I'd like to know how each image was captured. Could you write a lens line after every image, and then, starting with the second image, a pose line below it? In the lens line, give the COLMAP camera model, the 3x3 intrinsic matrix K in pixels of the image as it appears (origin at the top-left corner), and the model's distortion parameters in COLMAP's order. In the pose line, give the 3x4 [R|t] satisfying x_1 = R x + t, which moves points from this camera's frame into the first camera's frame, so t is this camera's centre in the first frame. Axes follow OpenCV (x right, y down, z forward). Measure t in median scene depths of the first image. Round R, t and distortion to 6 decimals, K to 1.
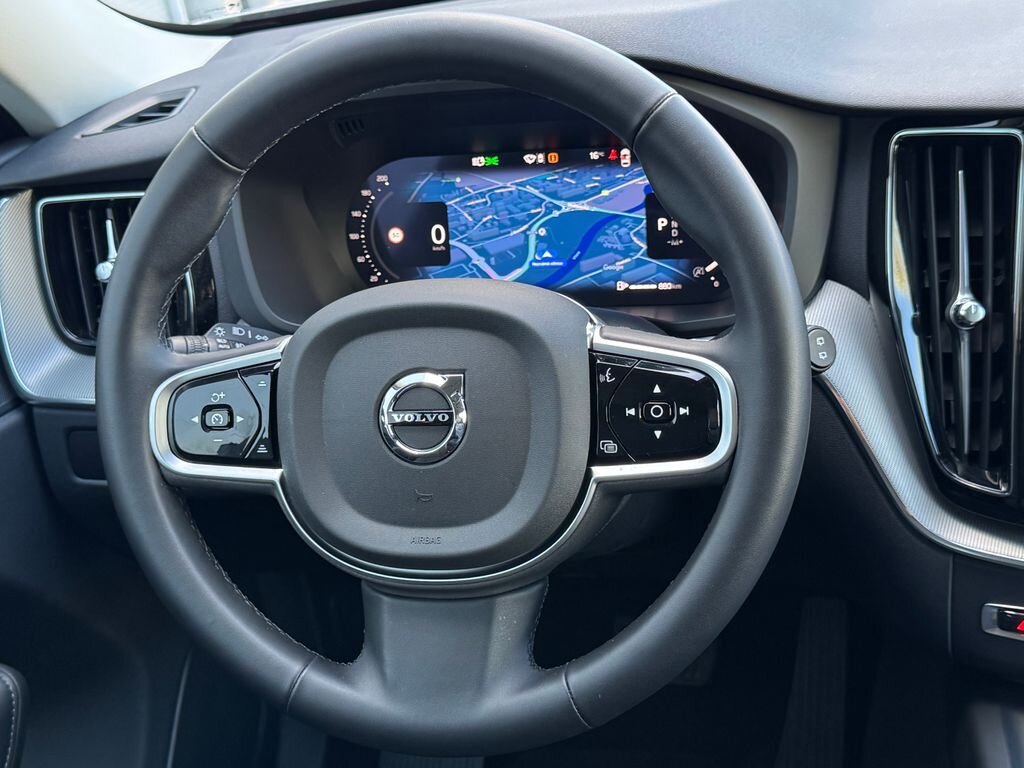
lens RADIAL K [[1411.5, 0, 507.6], [0, 1411.5, 374.1], [0, 0, 1]] dist [0.168607, 0.000000]
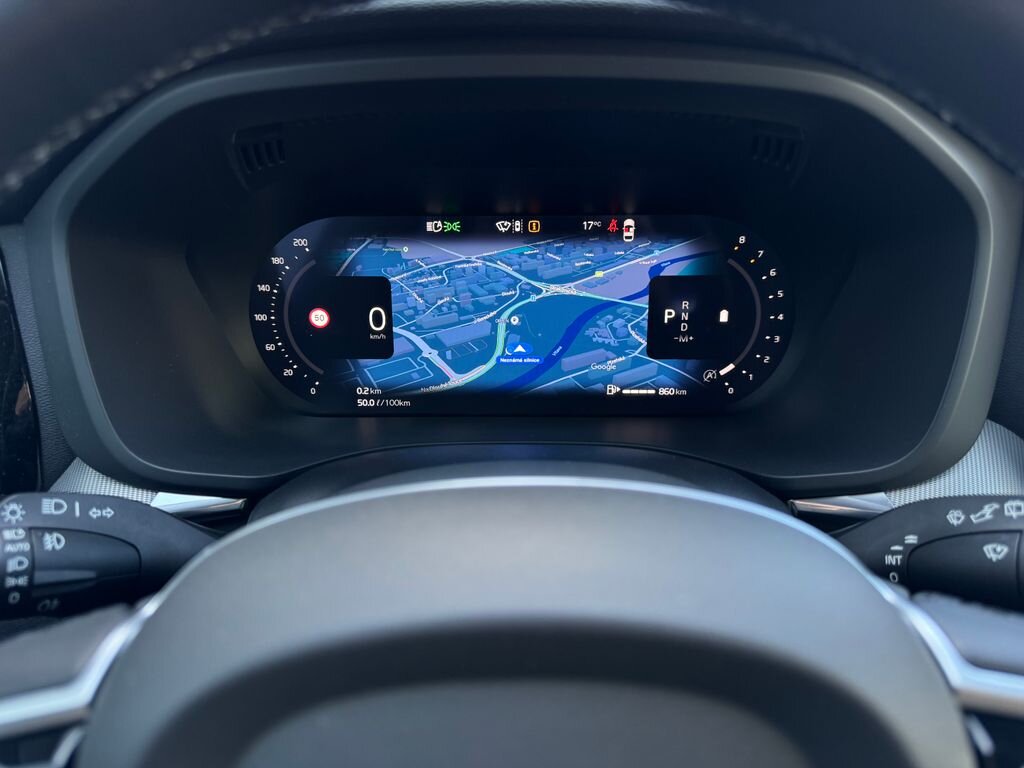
lens RADIAL K [[739.9, 0, 518.2], [0, 739.9, 393.5], [0, 0, 1]] dist [0.053332, -0.081255]
pose [[0.969291, -0.003855, 0.245887, -0.077694], [-0.007250, 0.998994, 0.044244, -0.080219], [-0.245810, -0.044668, 0.968288, 0.614592]]
